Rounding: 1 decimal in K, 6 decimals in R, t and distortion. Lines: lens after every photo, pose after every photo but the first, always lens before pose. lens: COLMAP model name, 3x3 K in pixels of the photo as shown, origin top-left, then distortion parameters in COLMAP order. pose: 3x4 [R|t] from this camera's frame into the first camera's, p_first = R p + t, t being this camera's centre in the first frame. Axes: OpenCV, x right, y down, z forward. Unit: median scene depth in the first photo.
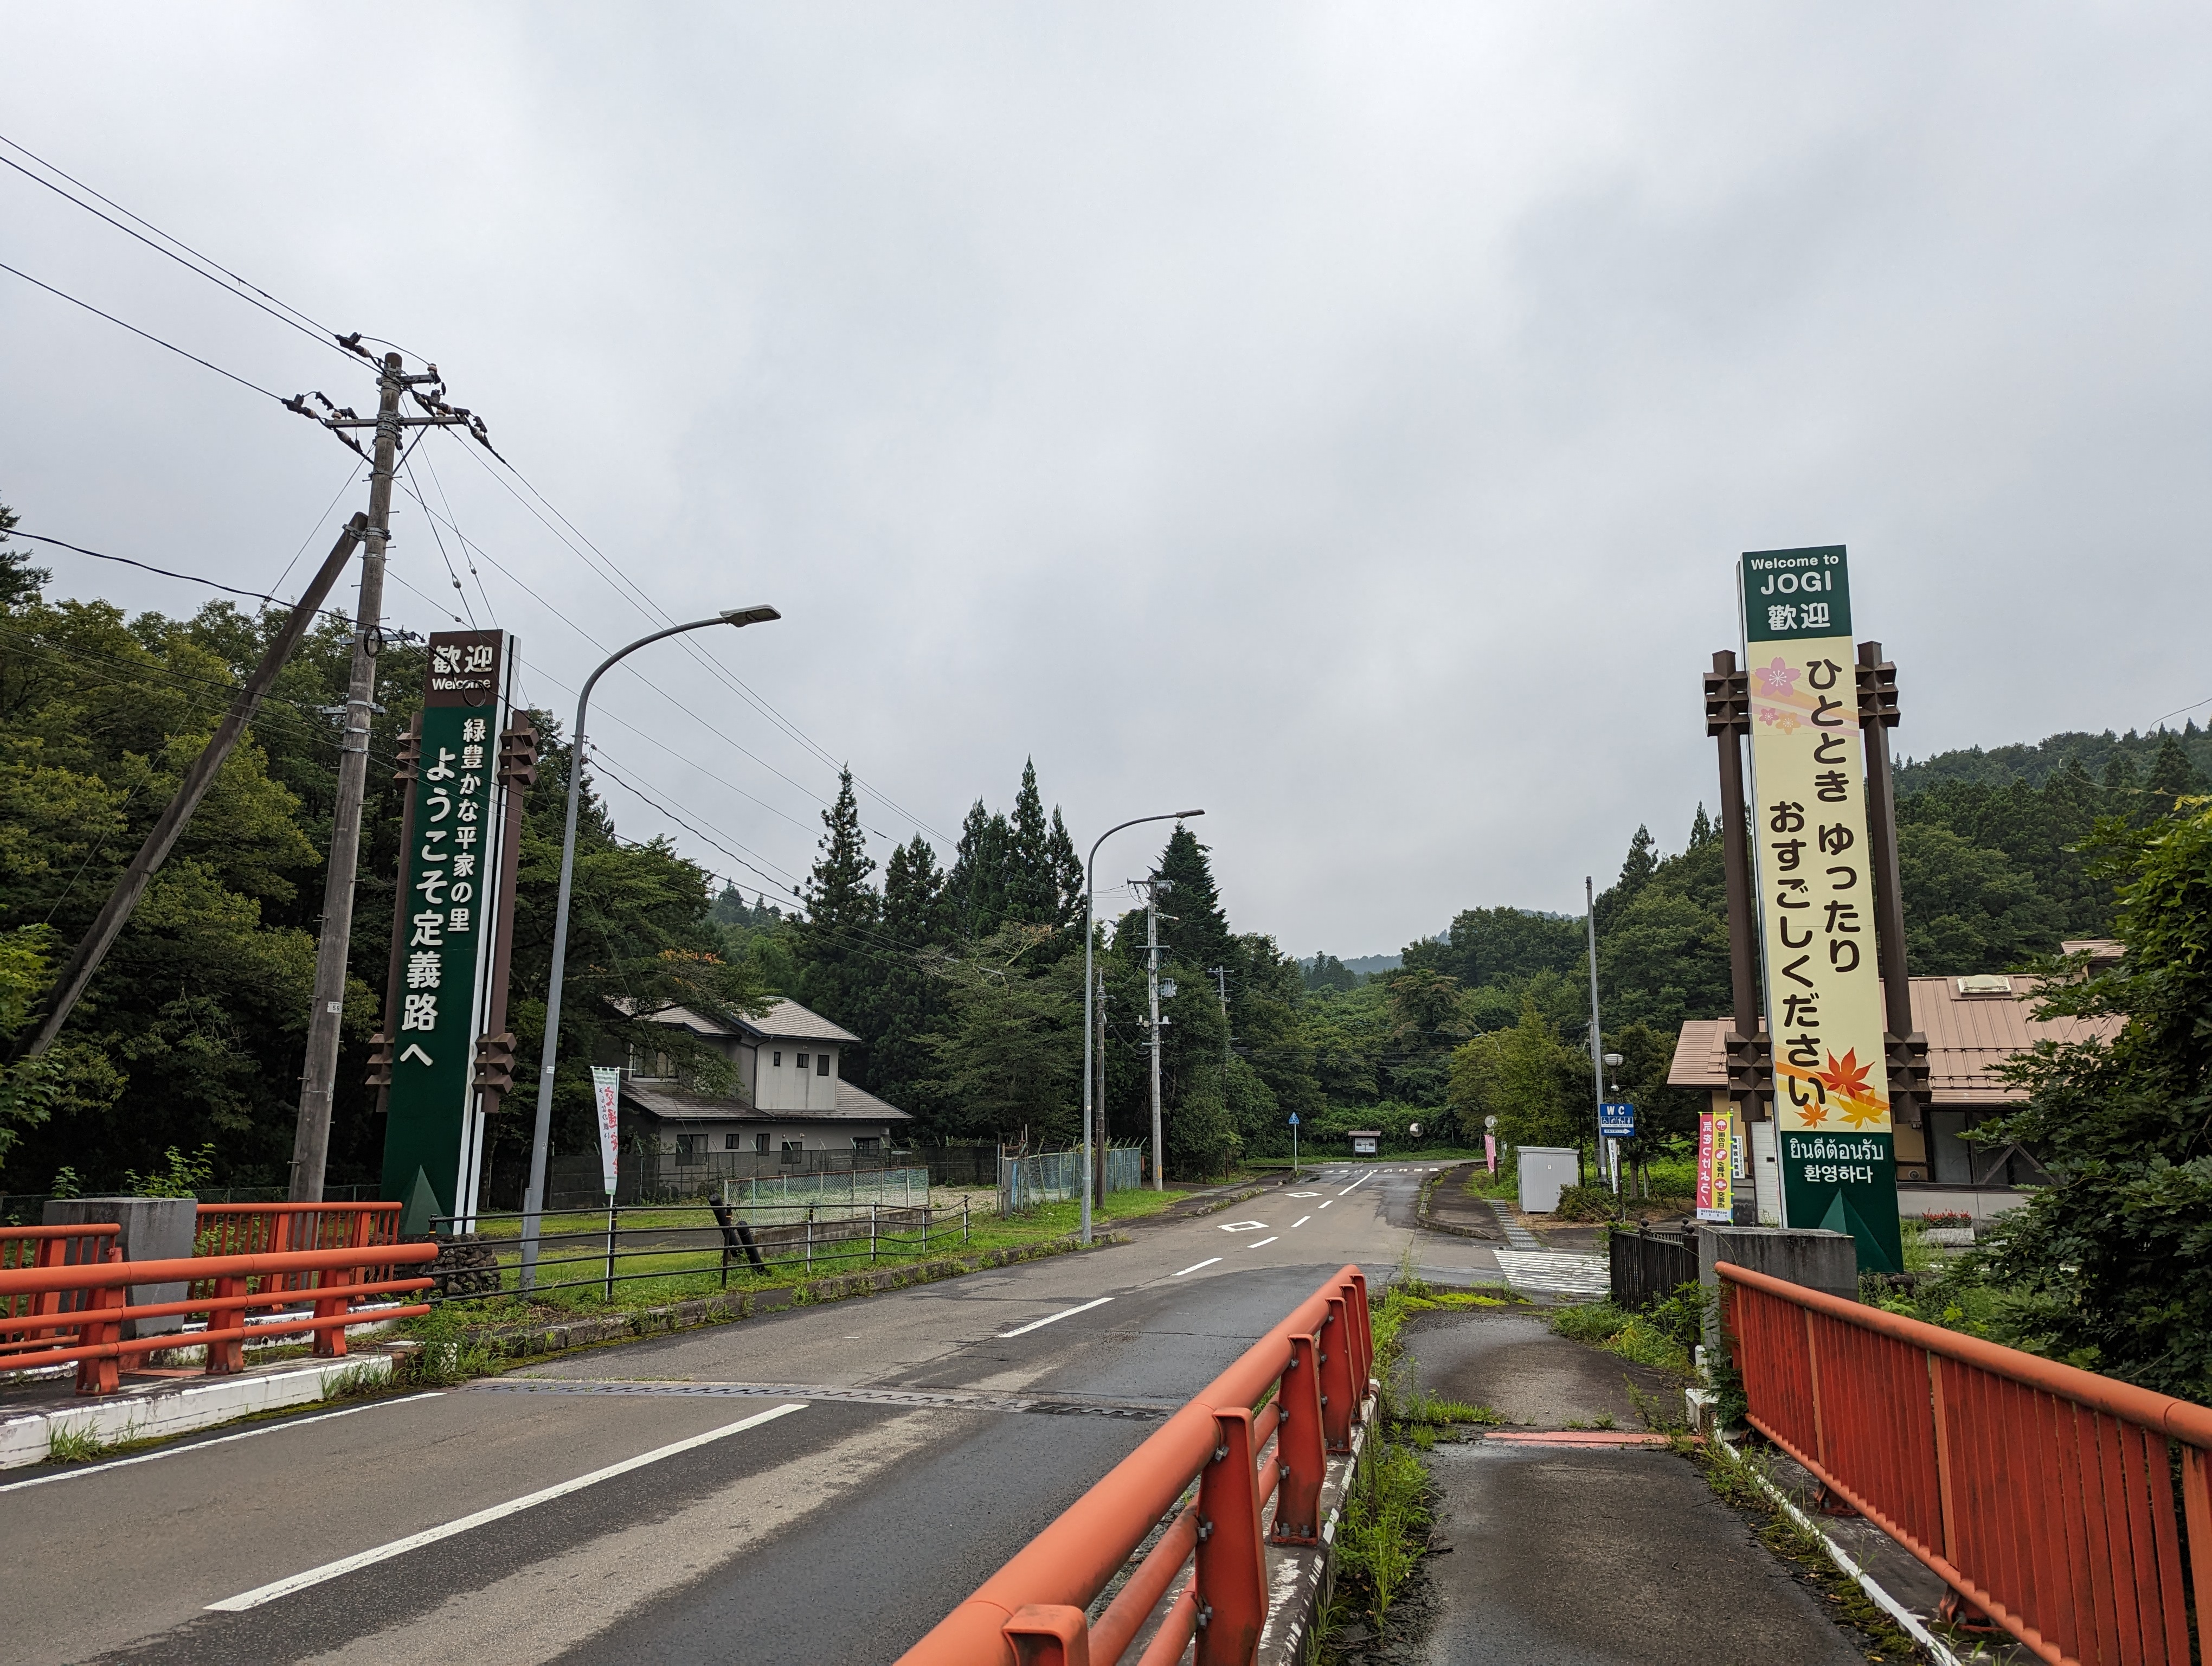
lens RADIAL K [[1579.8, 0, 1108.6], [0, 1579.8, 838.7], [0, 0, 1]] dist [0.005368, 0.001833]
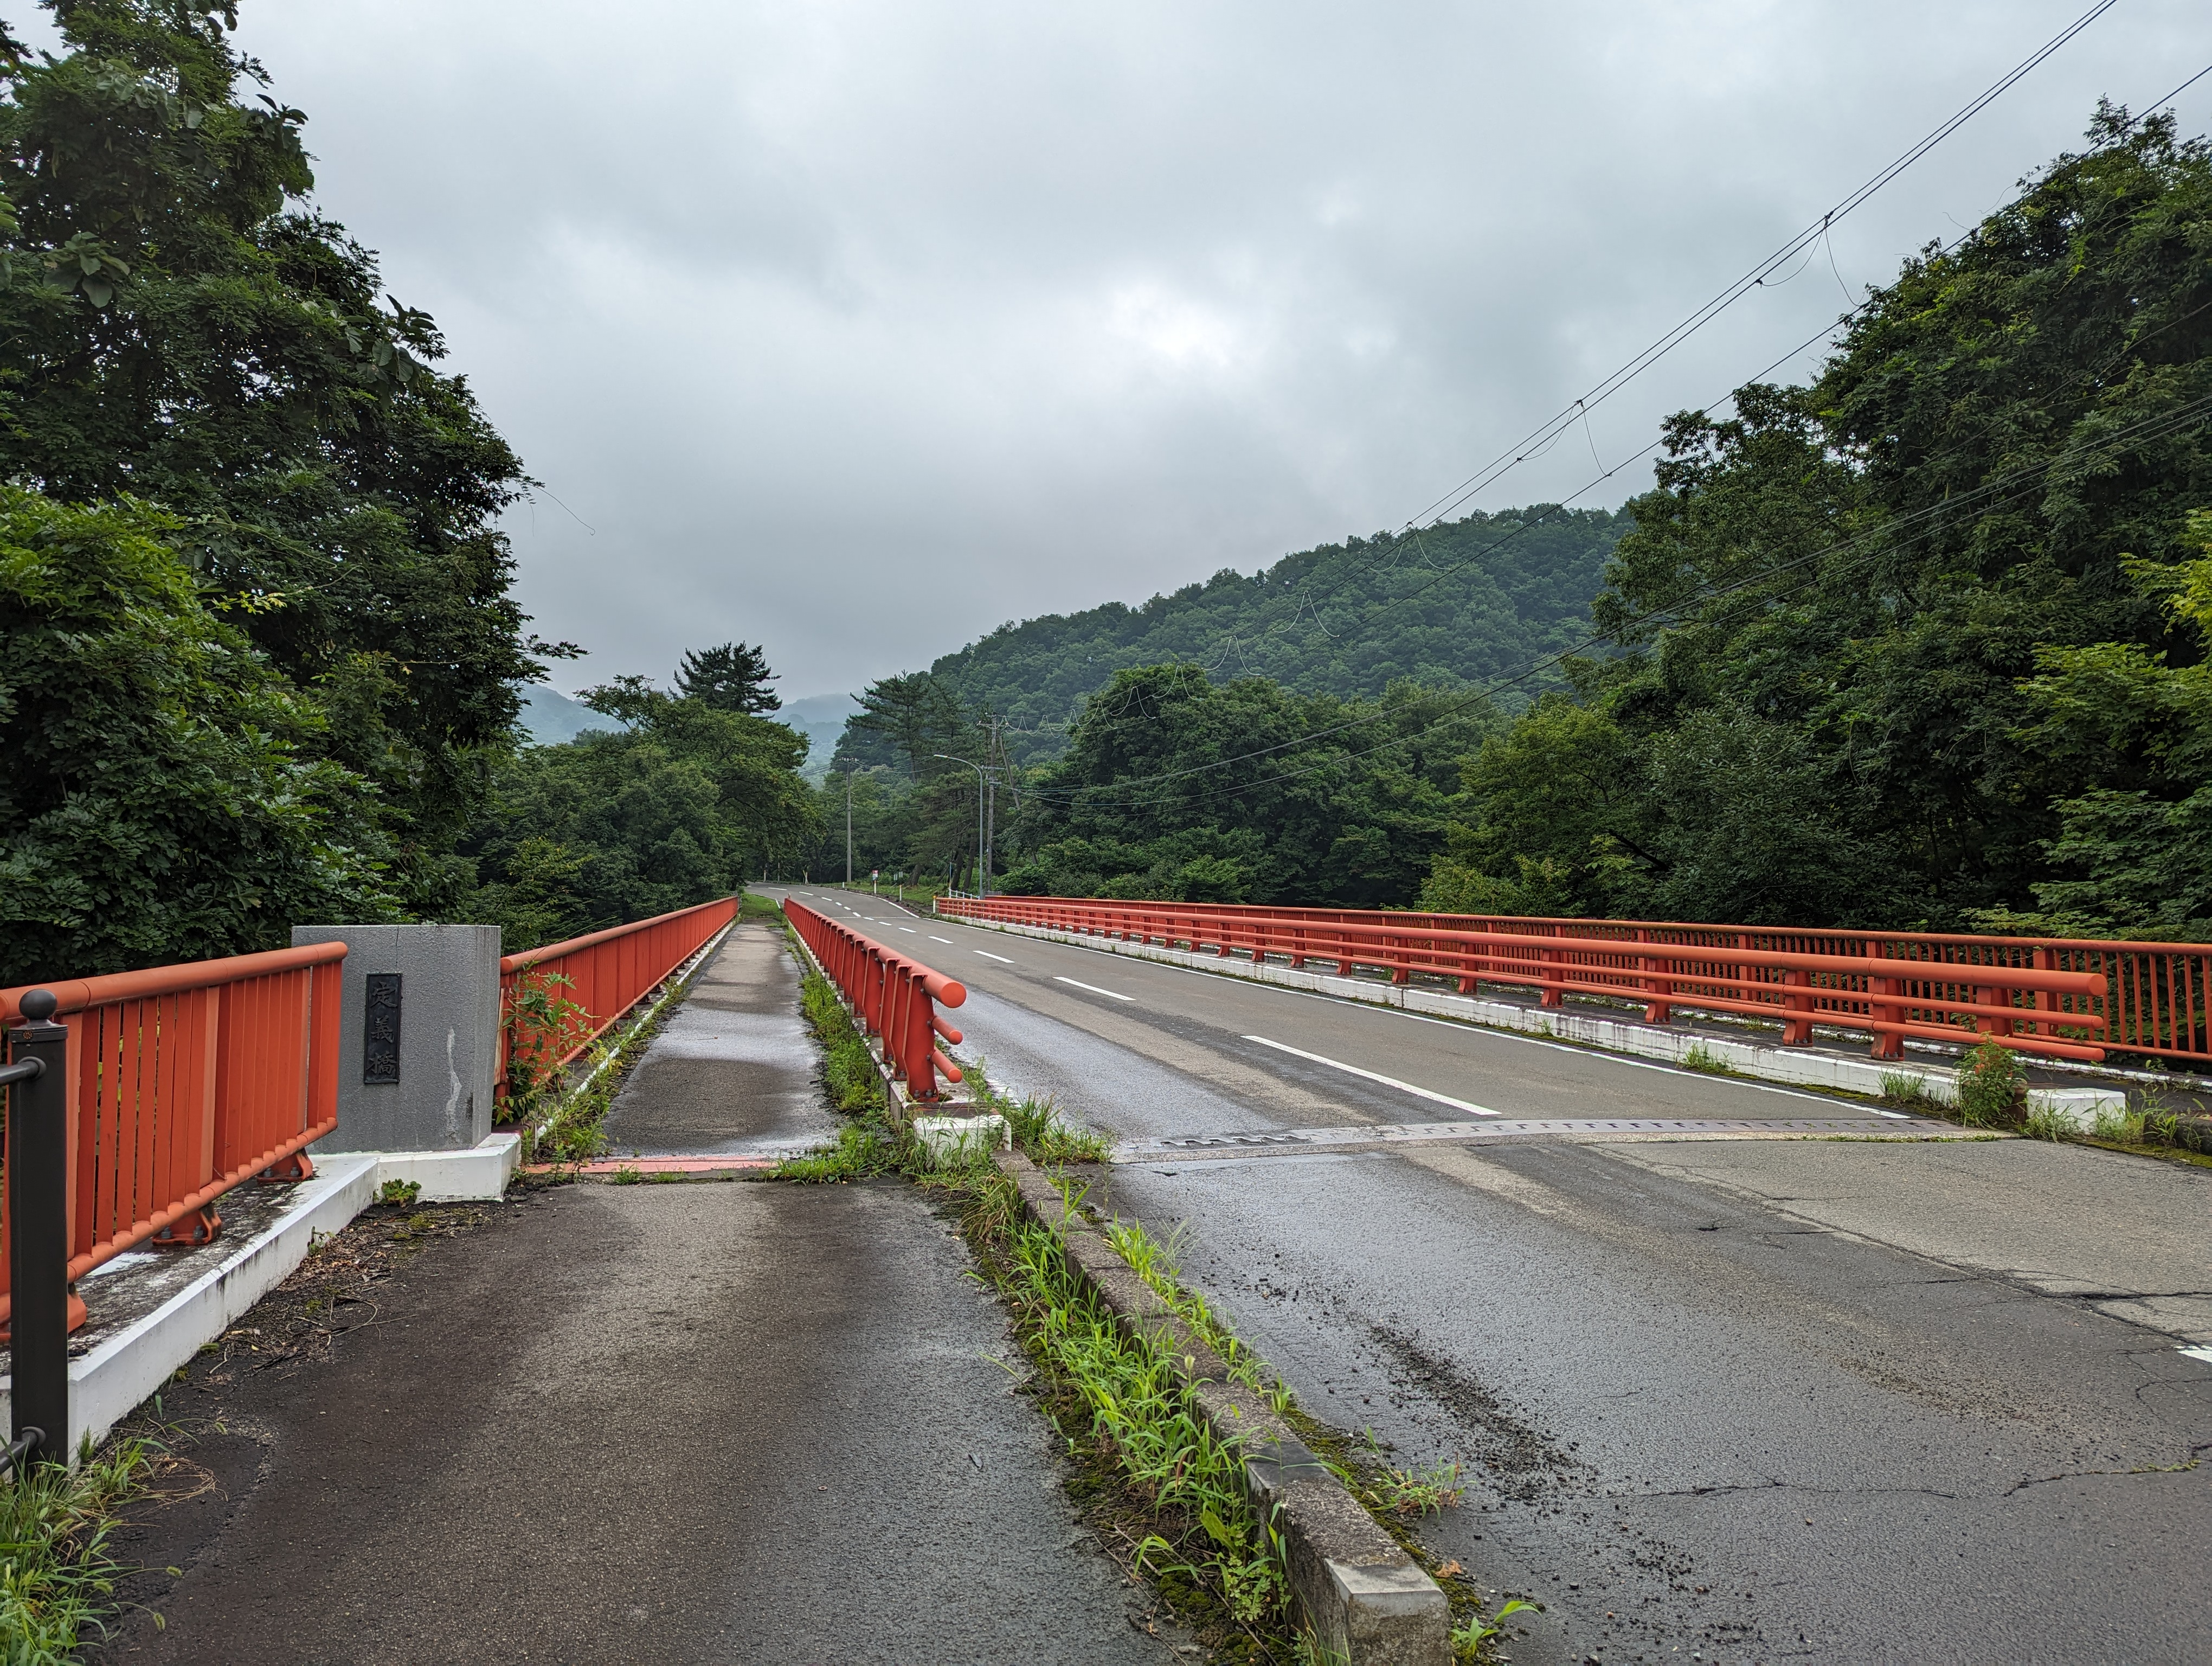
lens RADIAL K [[1556.9, 0, 1105.2], [0, 1556.9, 827.7], [0, 0, 1]] dist [-0.000052, -0.000152]
pose [[-0.915388, -0.020173, -0.402067, 0.409131], [0.079712, 0.969887, -0.230142, 0.382367], [0.394602, -0.242719, -0.886215, 1.785168]]
